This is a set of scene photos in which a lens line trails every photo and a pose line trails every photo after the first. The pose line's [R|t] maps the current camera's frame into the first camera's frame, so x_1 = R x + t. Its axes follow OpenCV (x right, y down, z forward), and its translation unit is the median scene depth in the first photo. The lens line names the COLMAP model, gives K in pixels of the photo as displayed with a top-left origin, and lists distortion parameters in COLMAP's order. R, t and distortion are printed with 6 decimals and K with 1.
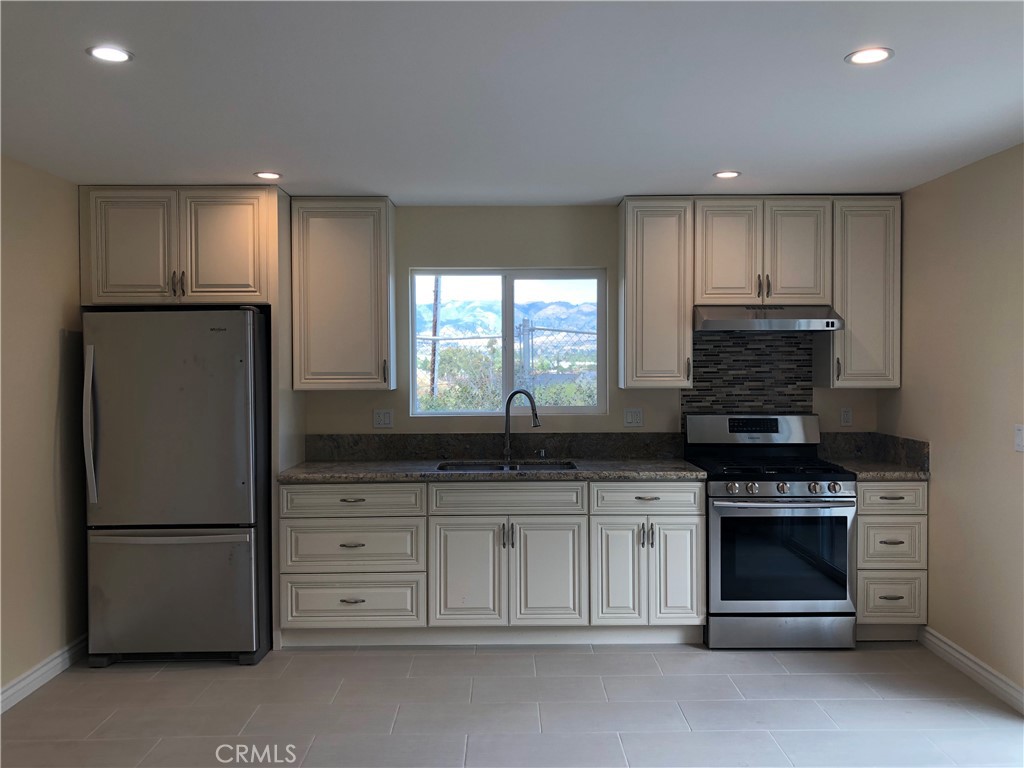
lens RADIAL K [[862.6, 0, 511.9], [0, 862.6, 374.7], [0, 0, 1]] dist [0.097206, -0.220818]
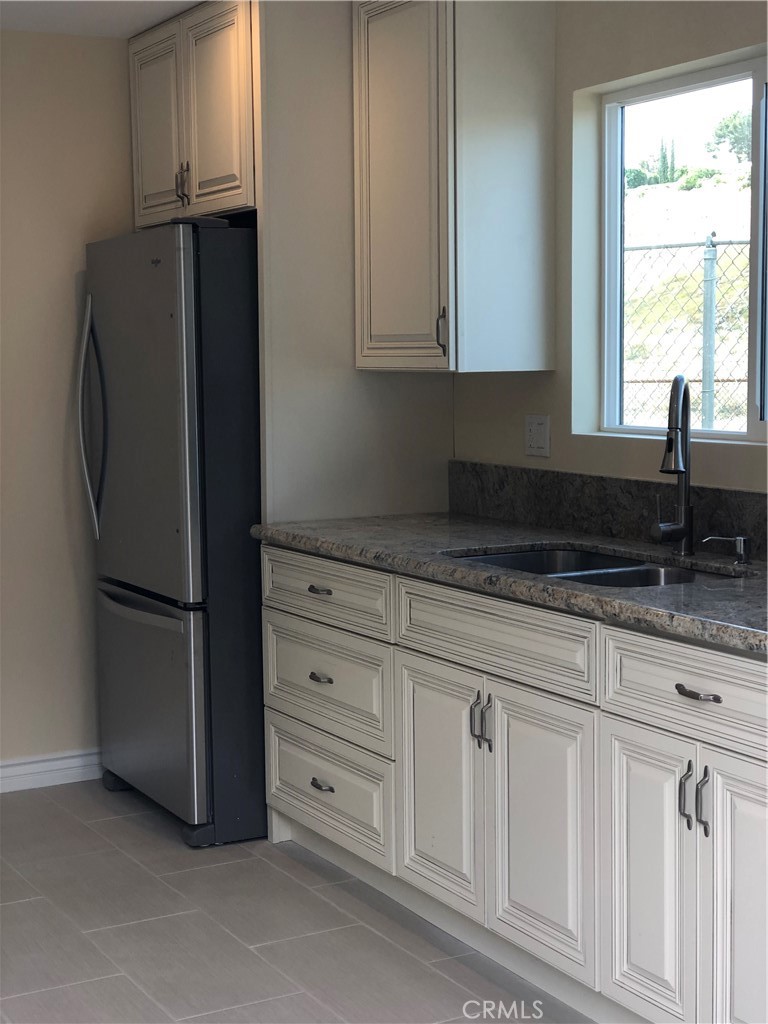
lens RADIAL K [[1675.7, 0, 384.0], [0, 1675.7, 512.0], [0, 0, 1]] dist [-0.013385, 0.004815]
pose [[0.456876, 0.086910, -0.885274, 0.678511], [-0.002497, 0.995337, 0.096426, 0.005703], [0.889527, -0.041844, 0.454963, 0.578640]]
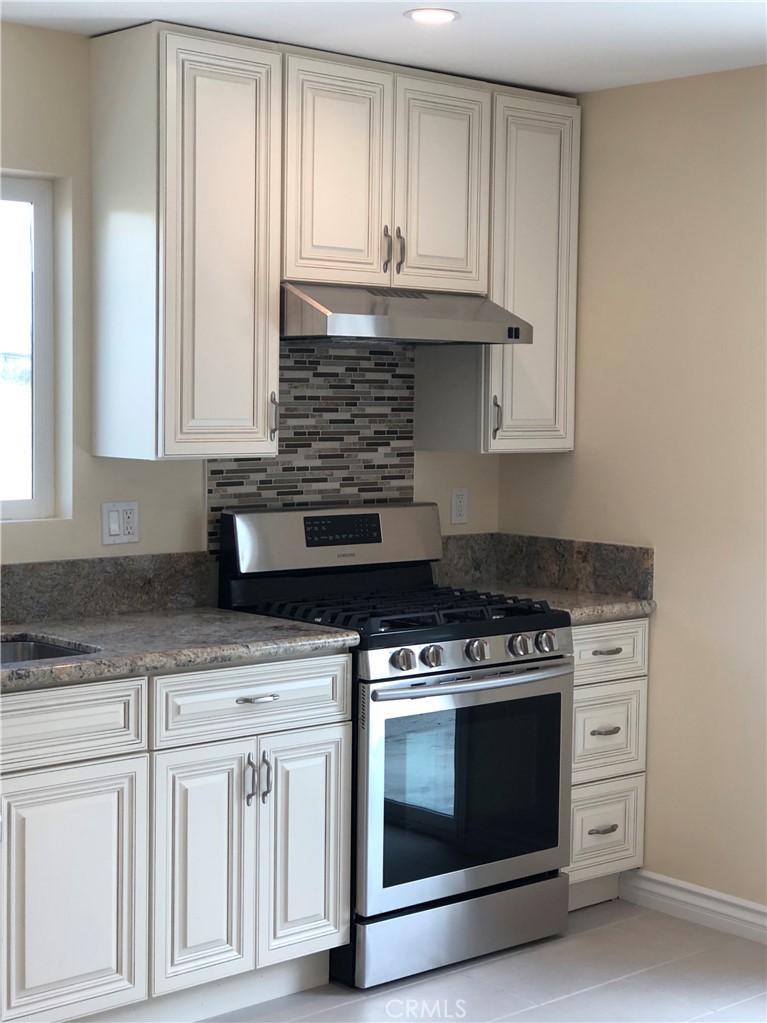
lens RADIAL K [[1755.8, 0, 383.5], [0, 1755.8, 511.5], [0, 0, 1]] dist [0.025814, 0.236872]
pose [[0.748212, -0.033621, 0.662607, -0.404230], [-0.007528, 0.998221, 0.059151, -0.012630], [-0.663417, -0.049245, 0.746628, 0.259640]]
